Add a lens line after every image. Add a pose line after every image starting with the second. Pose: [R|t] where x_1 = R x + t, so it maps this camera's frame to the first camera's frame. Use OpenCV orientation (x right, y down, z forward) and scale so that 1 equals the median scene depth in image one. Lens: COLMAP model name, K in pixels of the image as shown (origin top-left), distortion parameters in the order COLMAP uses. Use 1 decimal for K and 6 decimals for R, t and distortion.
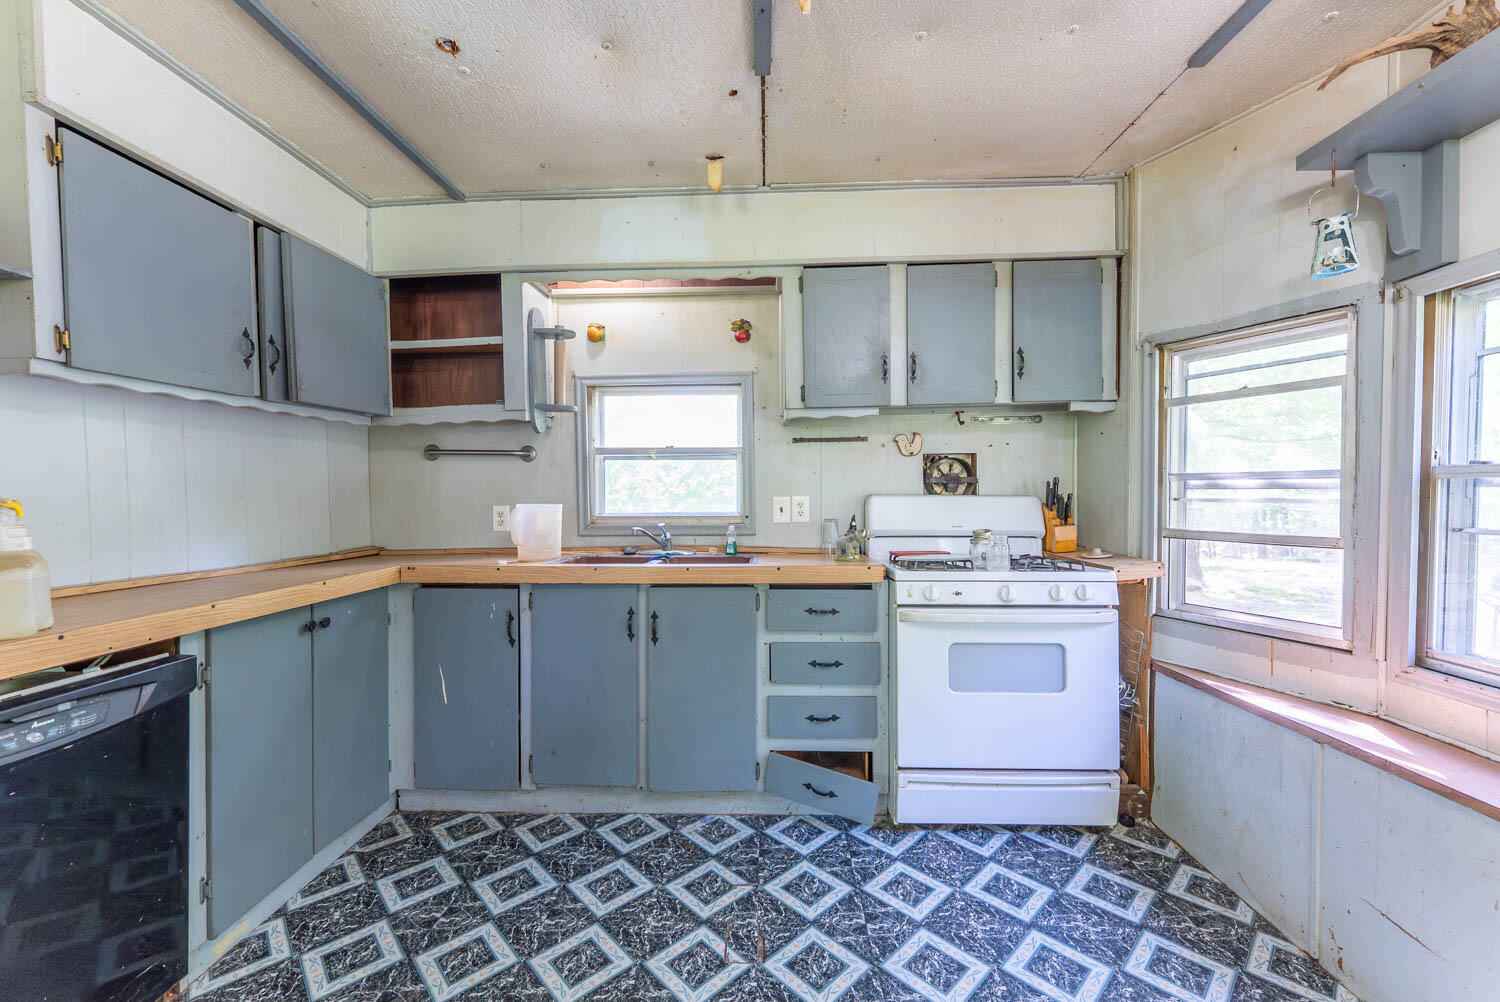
lens RADIAL K [[602.4, 0, 745.5], [0, 602.4, 508.7], [0, 0, 1]] dist [-0.000969, -0.000502]
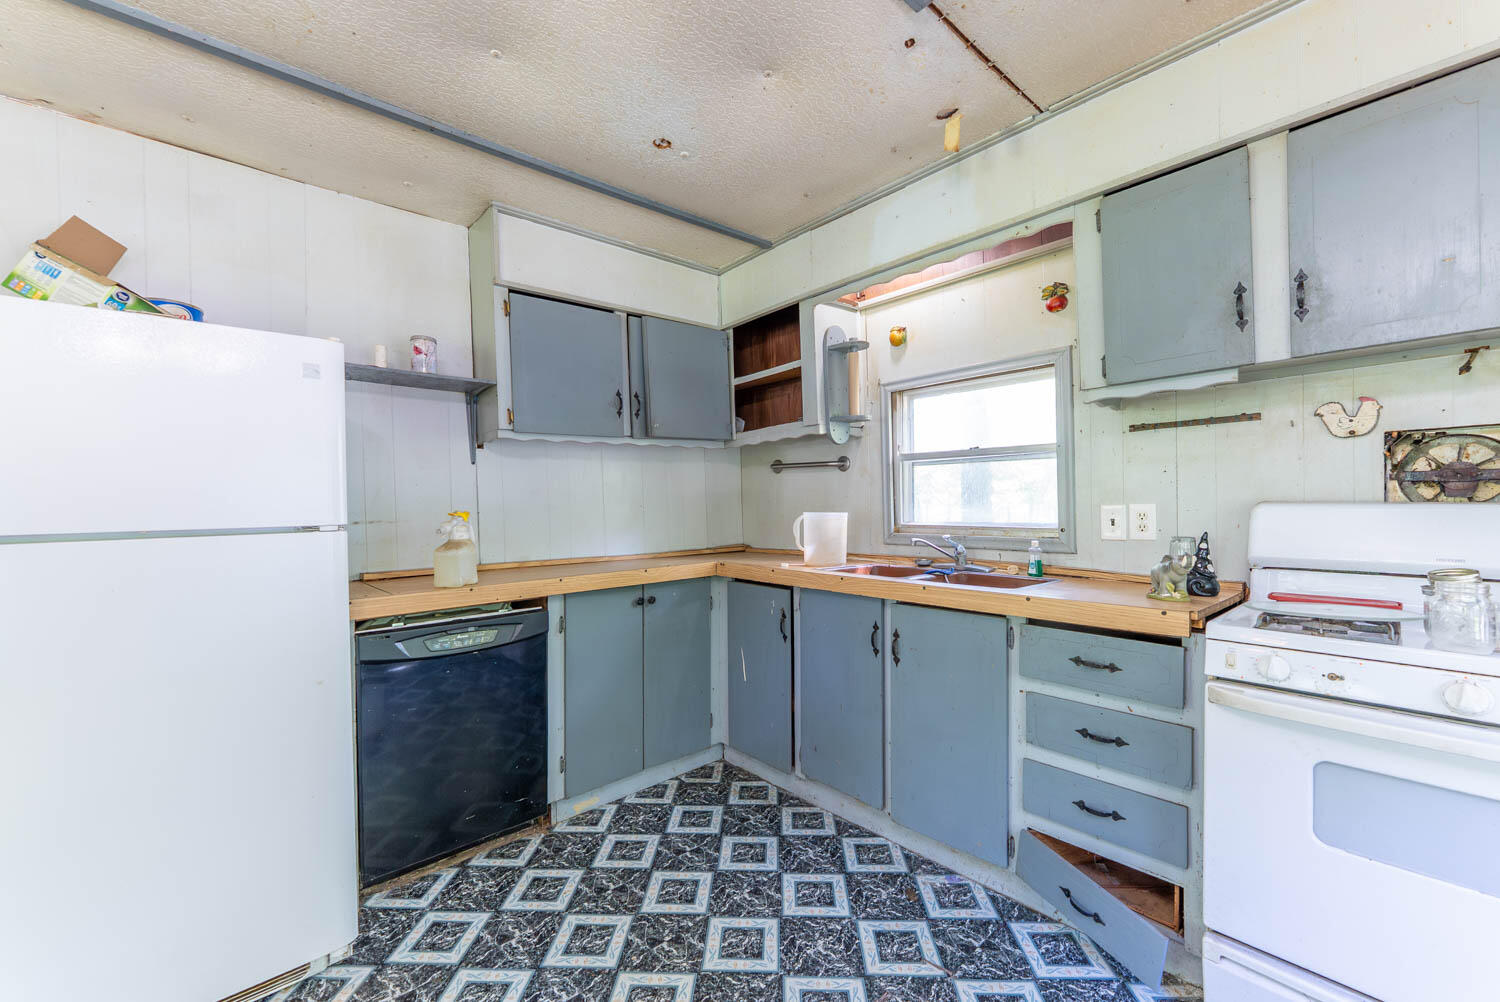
lens RADIAL K [[602.4, 0, 743.0], [0, 602.4, 509.7], [0, 0, 1]] dist [-0.000969, -0.000502]
pose [[0.691764, 0.006915, -0.722091, 0.351908], [-0.006741, 0.999972, 0.003118, -0.016072], [0.722092, 0.002711, 0.691791, 0.181382]]
